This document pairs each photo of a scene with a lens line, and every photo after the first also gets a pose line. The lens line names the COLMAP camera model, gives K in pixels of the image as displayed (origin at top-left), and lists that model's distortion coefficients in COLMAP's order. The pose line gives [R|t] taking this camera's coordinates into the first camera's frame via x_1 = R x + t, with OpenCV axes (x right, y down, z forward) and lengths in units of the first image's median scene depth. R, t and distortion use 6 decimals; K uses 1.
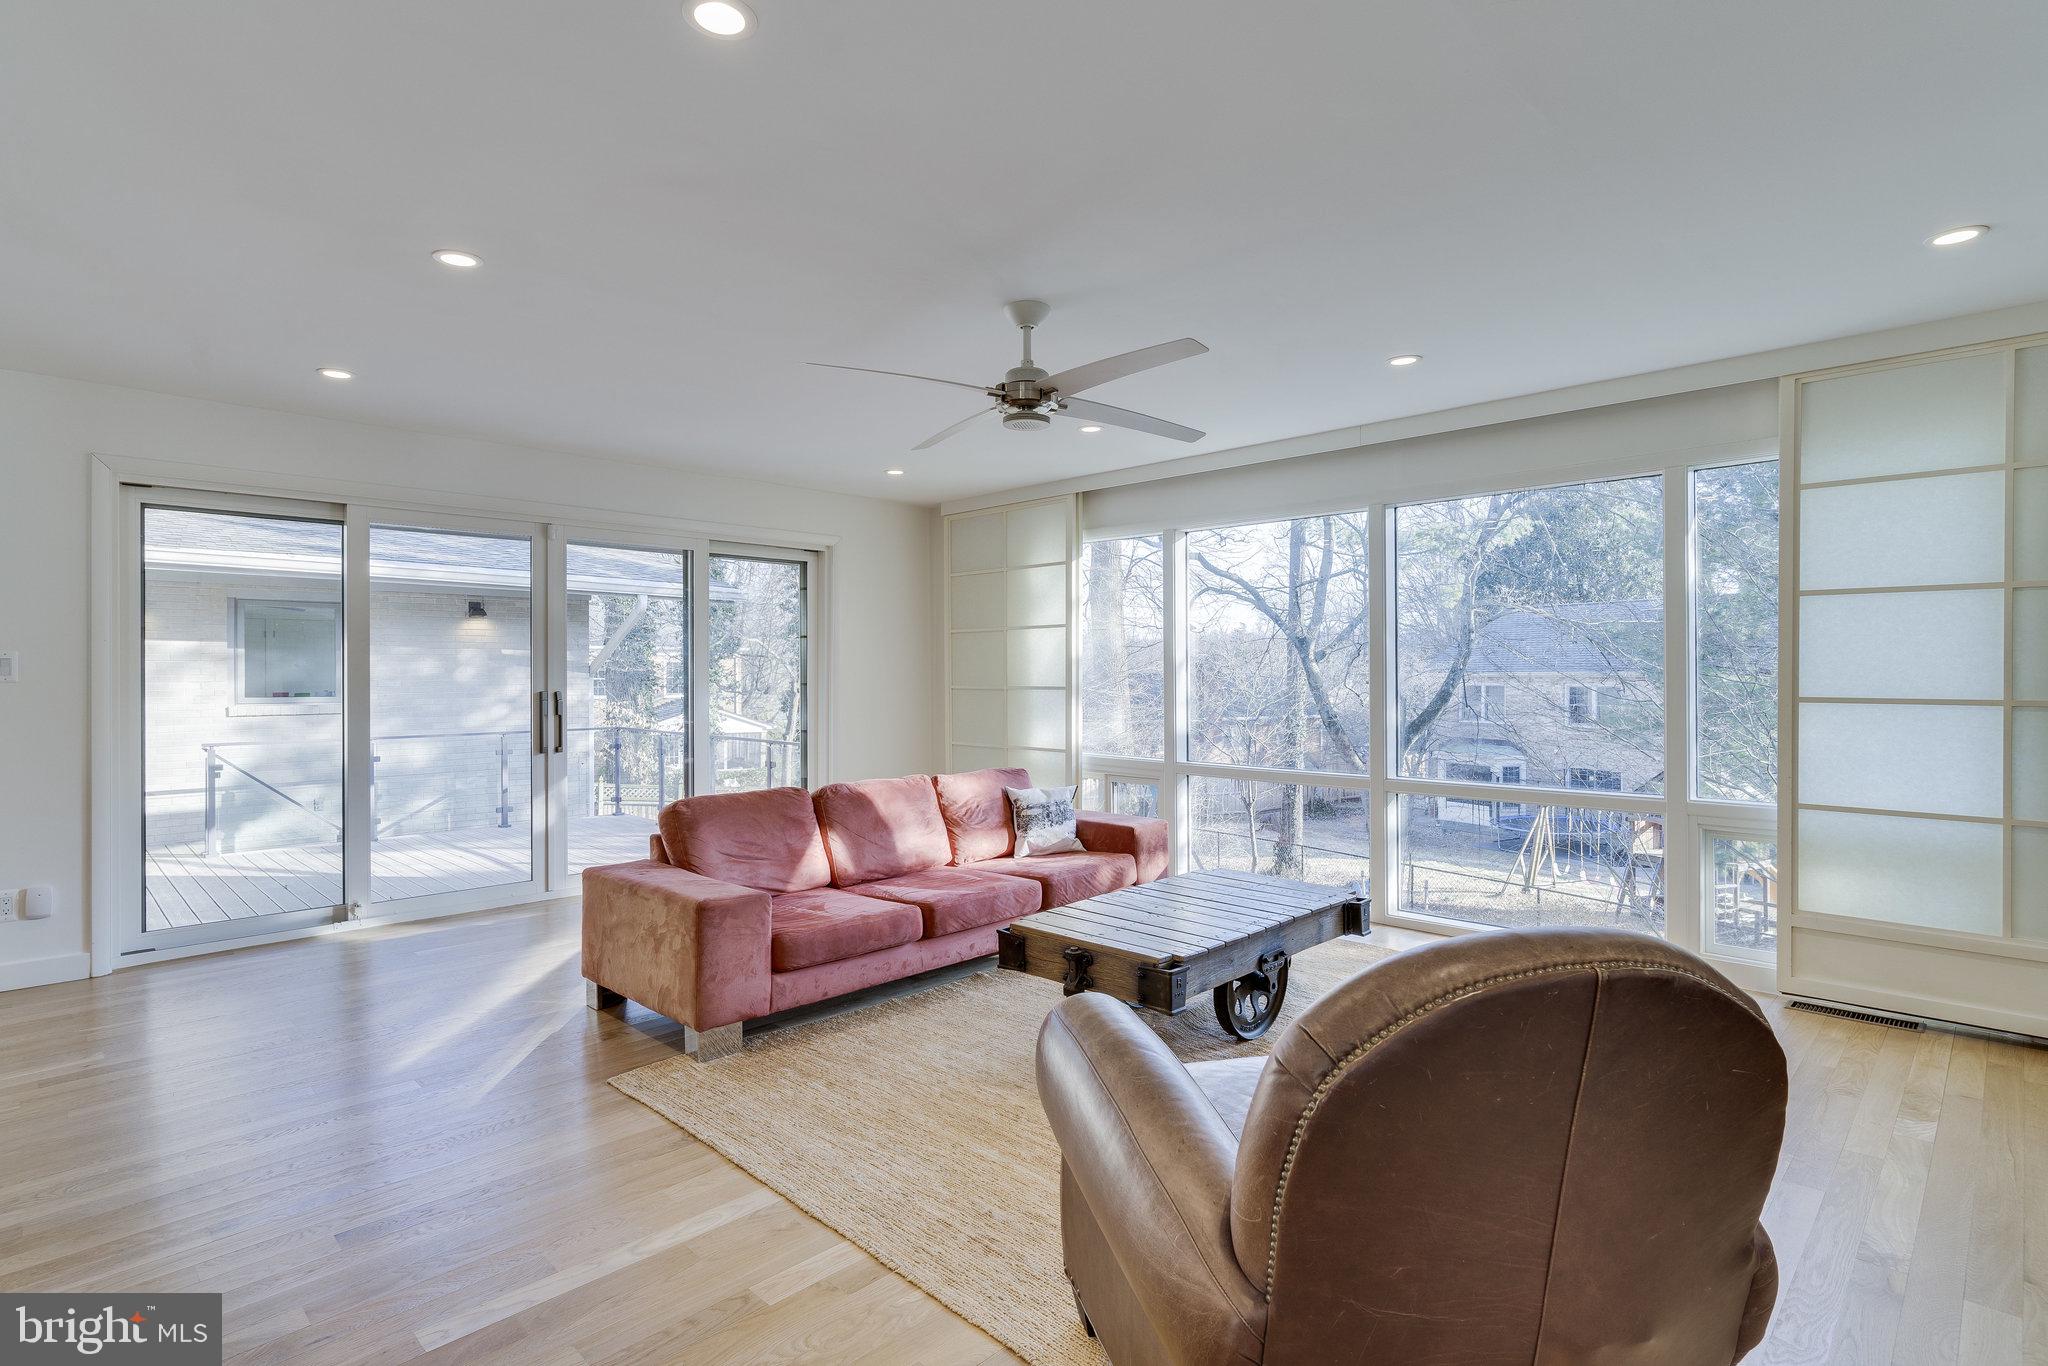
lens RADIAL K [[997.5, 0, 1024.0], [0, 997.5, 683.0], [0, 0, 1]] dist [-0.002816, 0.001091]
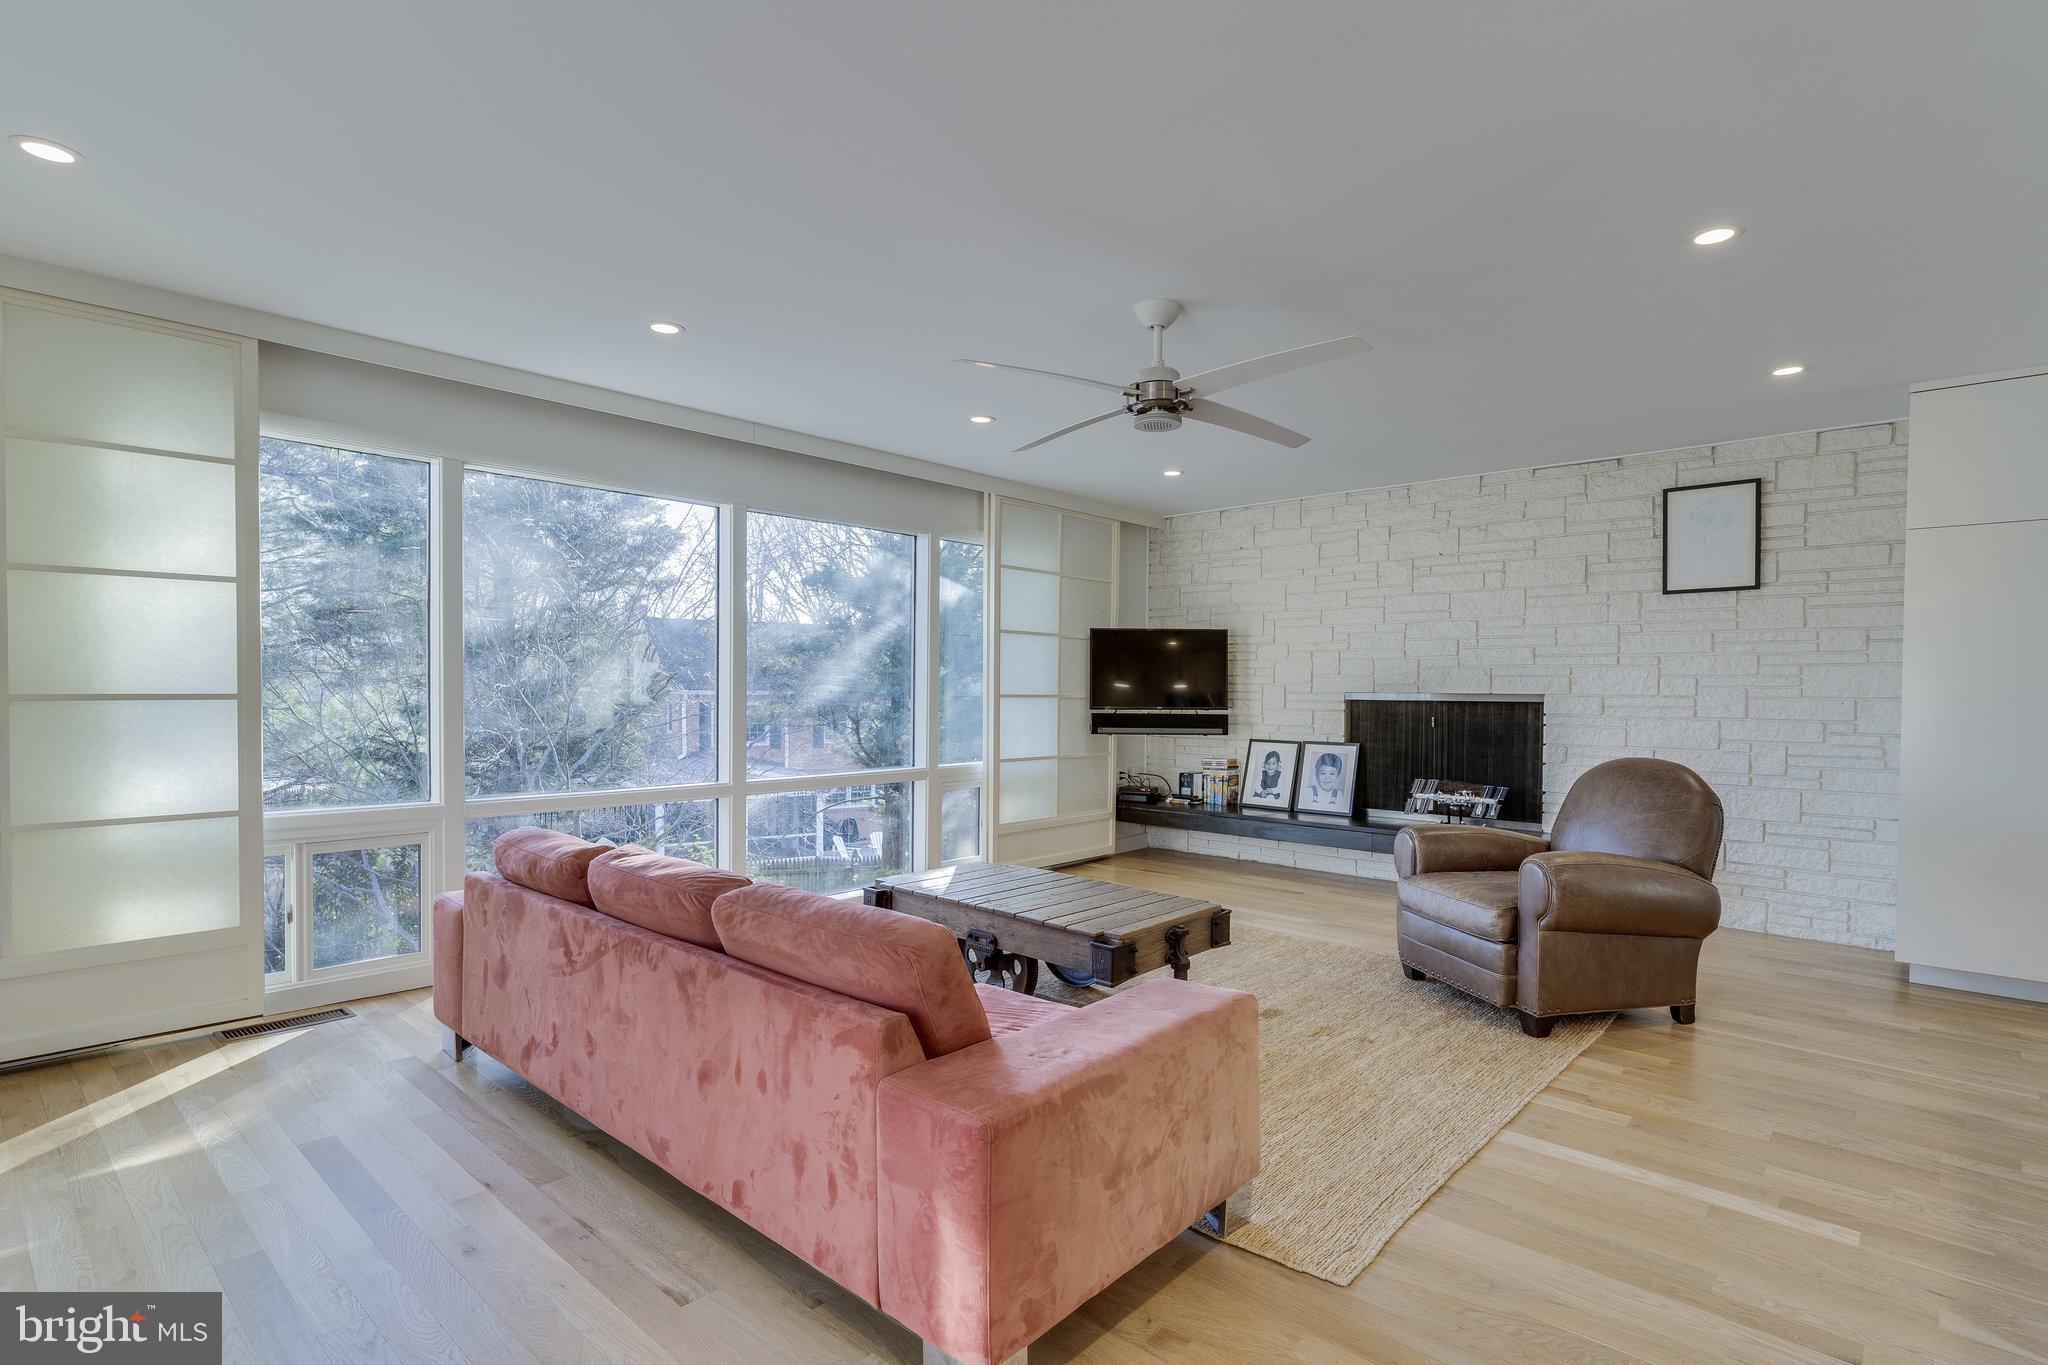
lens RADIAL K [[997.5, 0, 1024.0], [0, 997.5, 682.5], [0, 0, 1]] dist [-0.002816, 0.001091]
pose [[-0.025146, 0.009806, 0.999636, -0.775696], [0.005947, 0.999936, -0.009659, 0.008883], [-0.999666, 0.005702, -0.025203, 0.890990]]
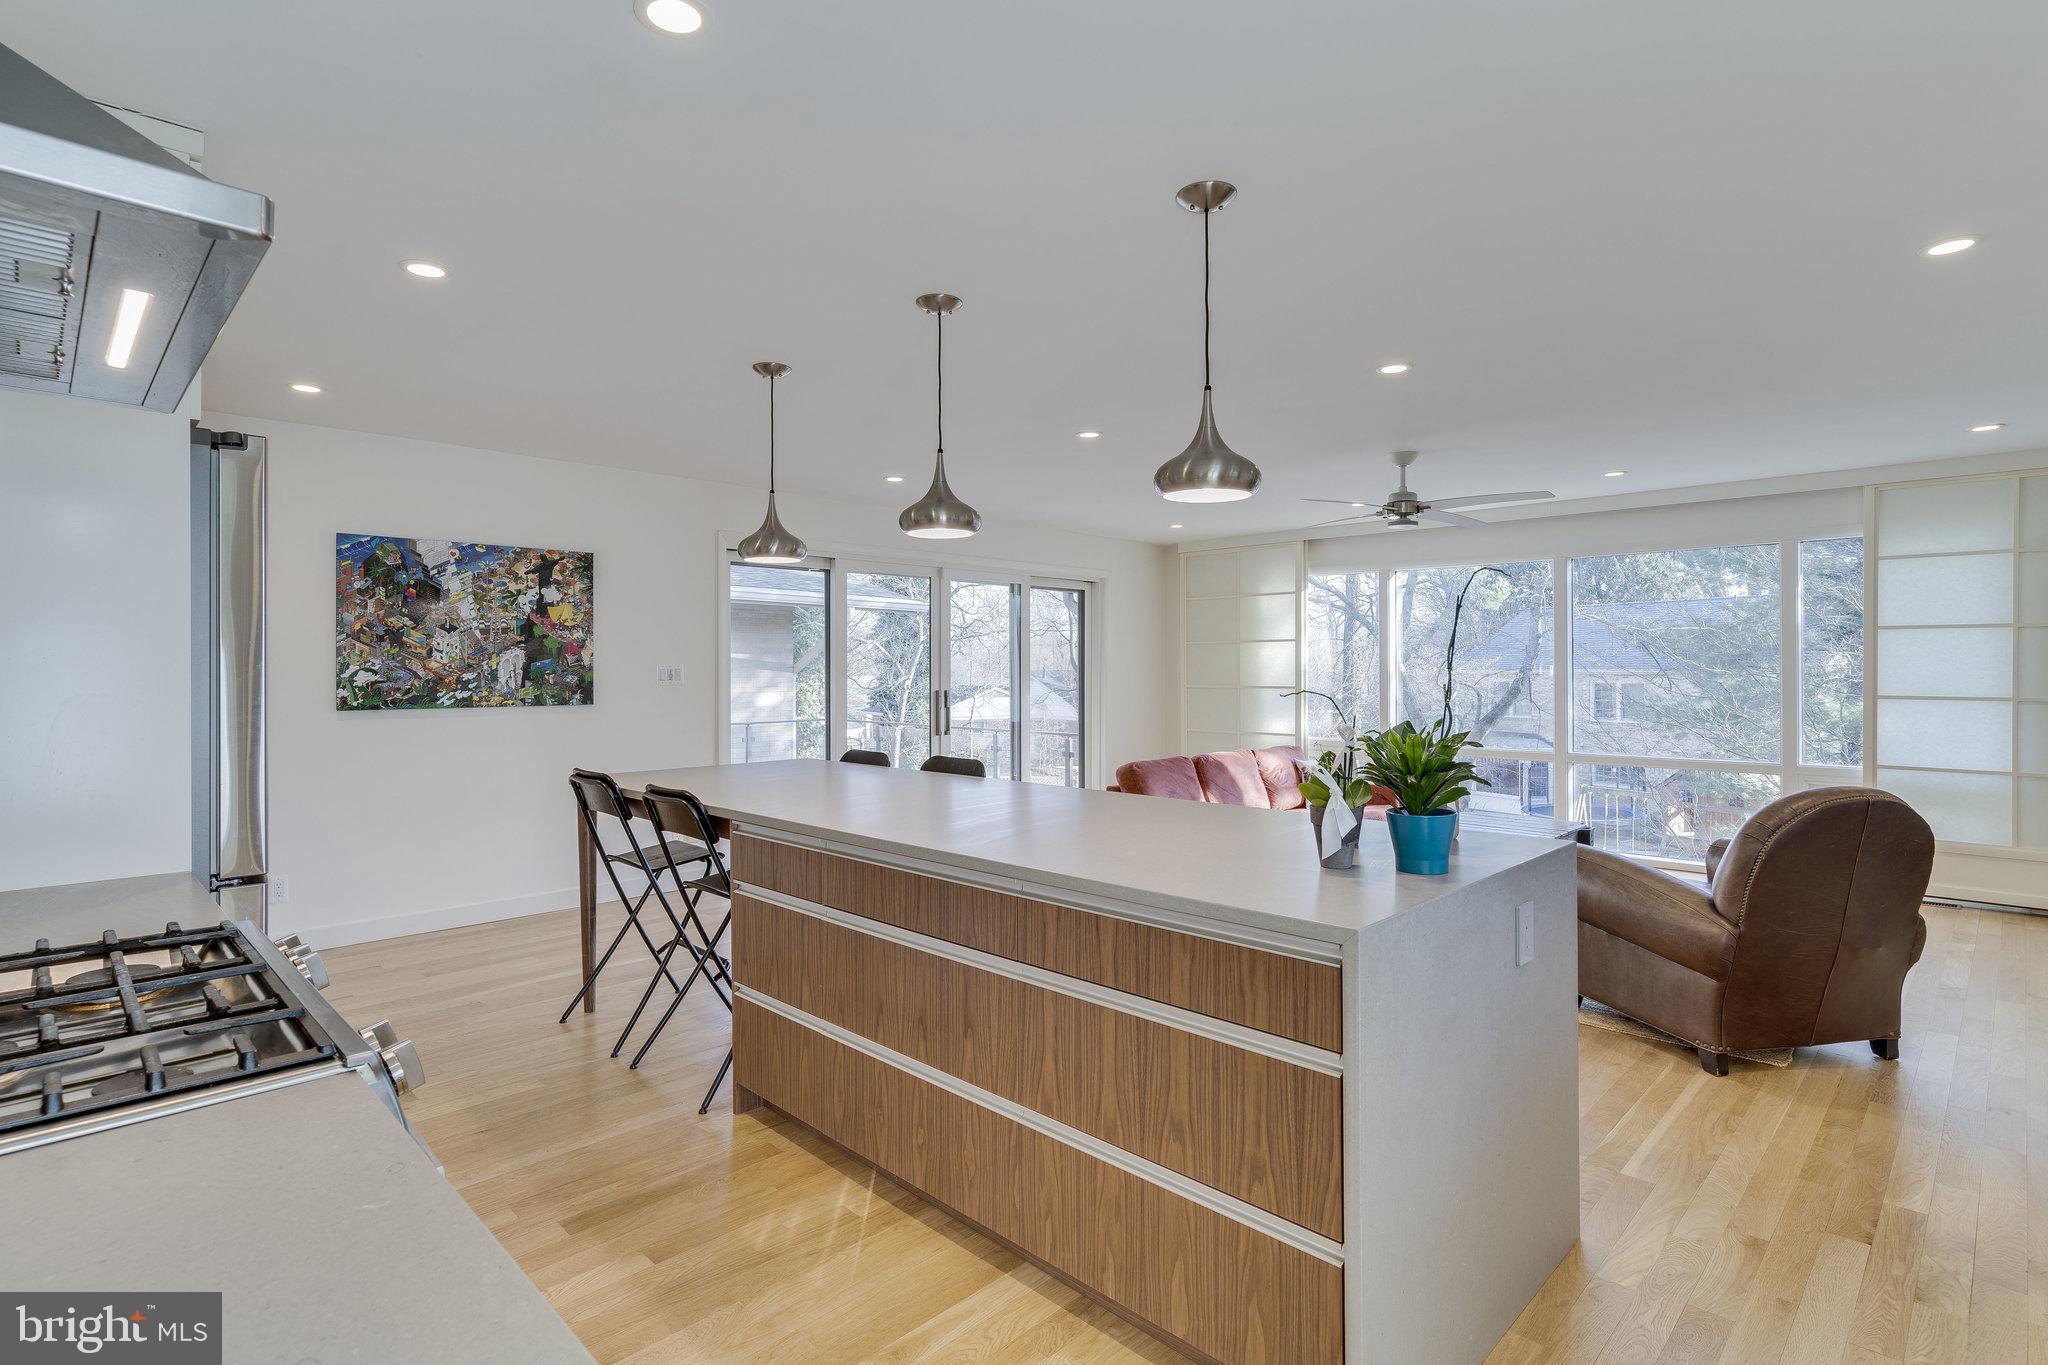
lens RADIAL K [[982.7, 0, 1026.5], [0, 982.7, 678.3], [0, 0, 1]] dist [-0.001313, -0.000303]
pose [[0.999982, 0.000479, -0.005905, -0.466904], [-0.000478, 1.000000, 0.000077, -0.010932], [0.005905, -0.000074, 0.999983, -0.462653]]
